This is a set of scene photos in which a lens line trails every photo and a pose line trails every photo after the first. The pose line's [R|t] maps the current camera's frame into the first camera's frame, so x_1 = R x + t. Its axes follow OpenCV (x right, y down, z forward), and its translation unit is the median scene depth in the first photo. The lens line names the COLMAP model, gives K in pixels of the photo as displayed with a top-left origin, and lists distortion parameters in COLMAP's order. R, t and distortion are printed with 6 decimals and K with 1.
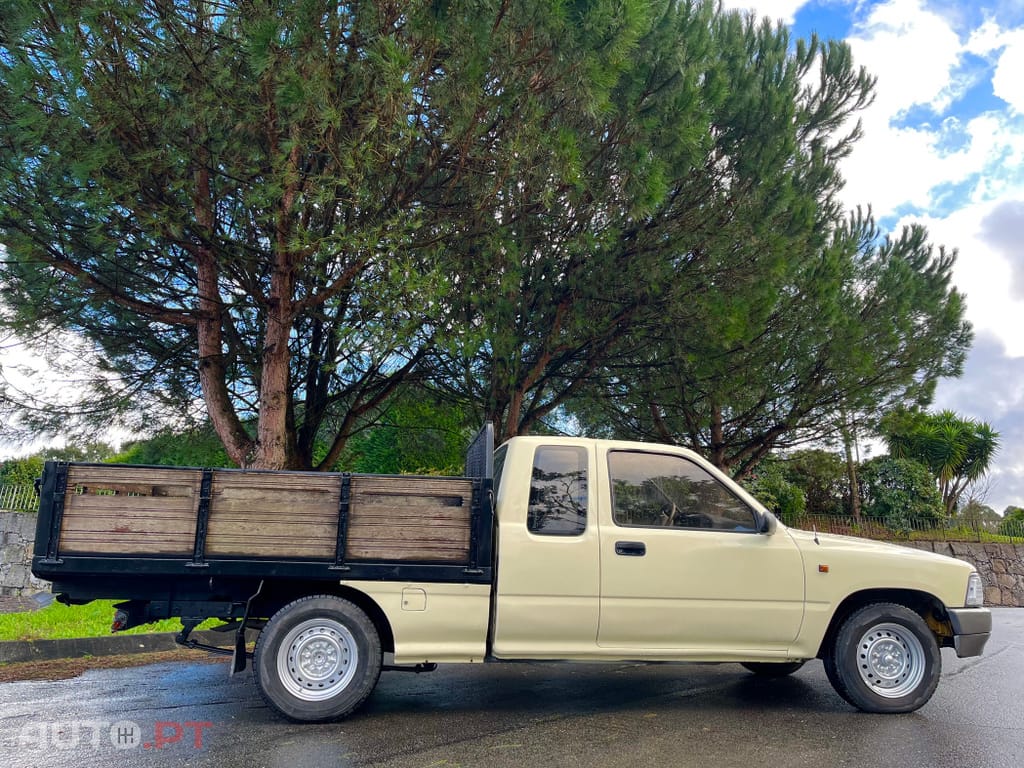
lens RADIAL K [[830.3, 0, 512.0], [0, 830.3, 384.0], [0, 0, 1]] dist [0.033156, -0.018276]
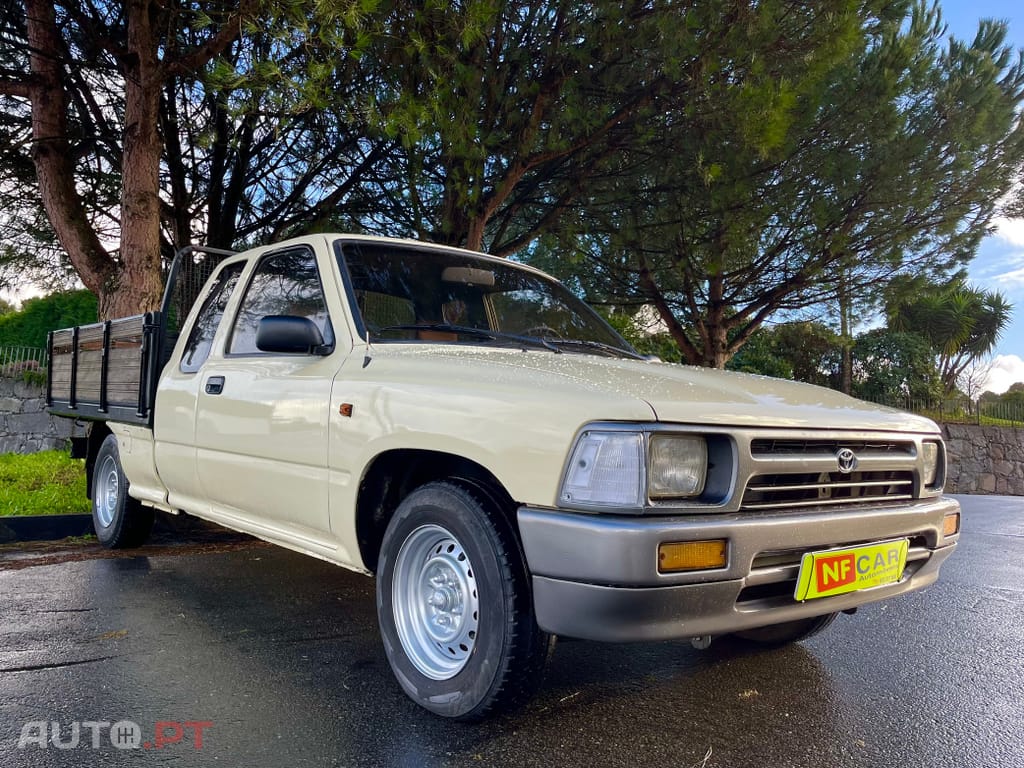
lens RADIAL K [[869.9, 0, 490.9], [0, 869.9, 418.5], [0, 0, 1]] dist [0.074916, -0.098232]
pose [[0.999122, 0.018729, 0.037486, -0.006243], [-0.025278, 0.982845, 0.182695, 0.031804], [-0.033421, -0.183482, 0.982455, 0.125526]]
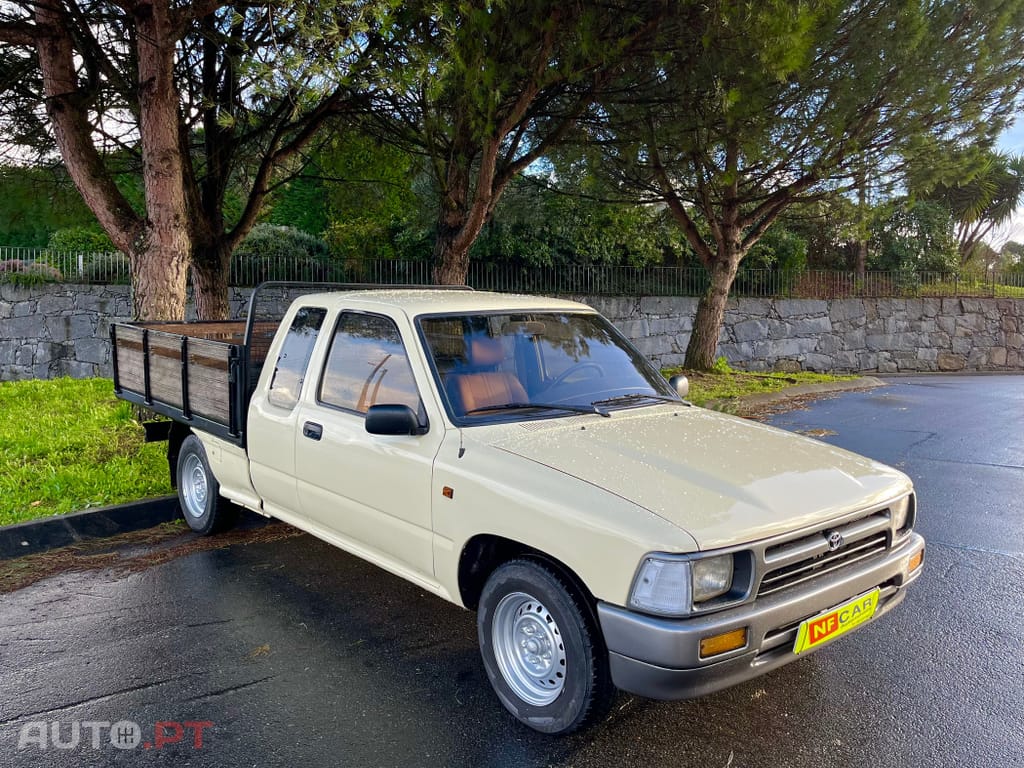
lens RADIAL K [[919.2, 0, 508.4], [0, 919.2, 430.8], [0, 0, 1]] dist [0.051514, -0.046493]
pose [[0.998105, -0.017423, 0.059021, -0.023727], [-0.003908, 0.939203, 0.343339, -0.022806], [-0.061415, -0.342919, 0.937355, 0.089860]]
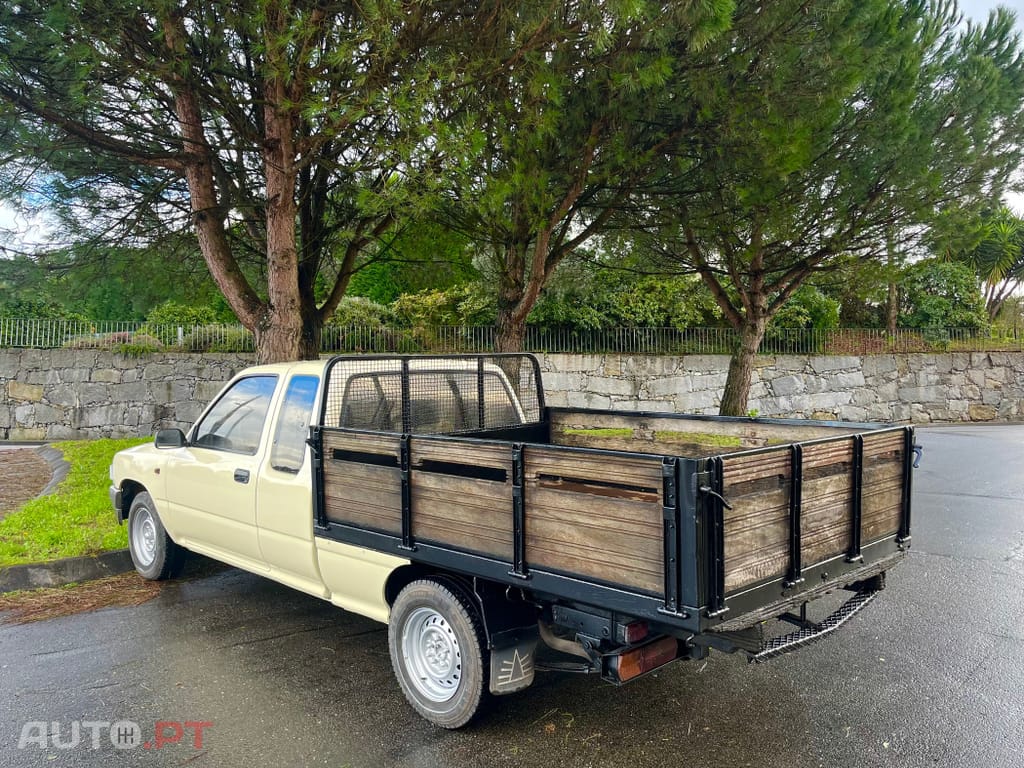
lens RADIAL K [[904.1, 0, 515.8], [0, 904.1, 426.2], [0, 0, 1]] dist [0.063402, -0.081683]
pose [[0.999667, -0.024649, 0.007691, -0.027004], [0.021527, 0.960077, 0.278908, -0.044629], [-0.014259, -0.278649, 0.960287, -0.000665]]
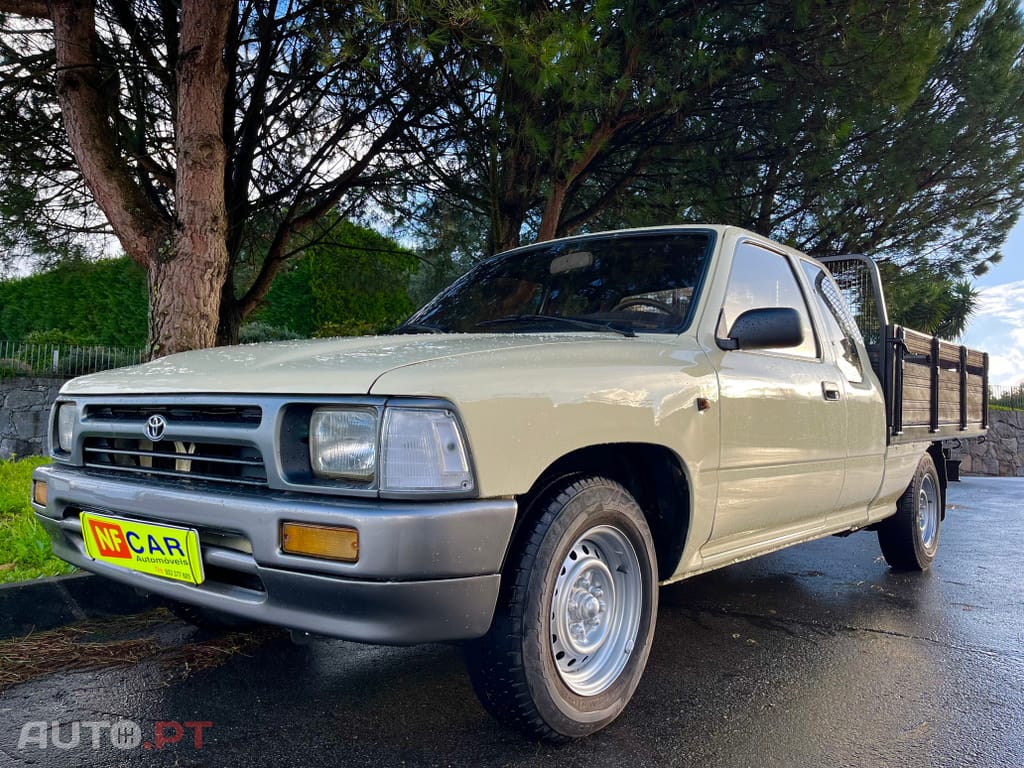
lens RADIAL K [[838.3, 0, 525.2], [0, 838.3, 416.0], [0, 0, 1]] dist [0.106252, -0.150858]
pose [[0.988962, 0.000958, 0.148168, -0.089833], [-0.029311, 0.981484, 0.189289, 0.047230], [-0.145243, -0.191542, 0.970678, 0.213344]]
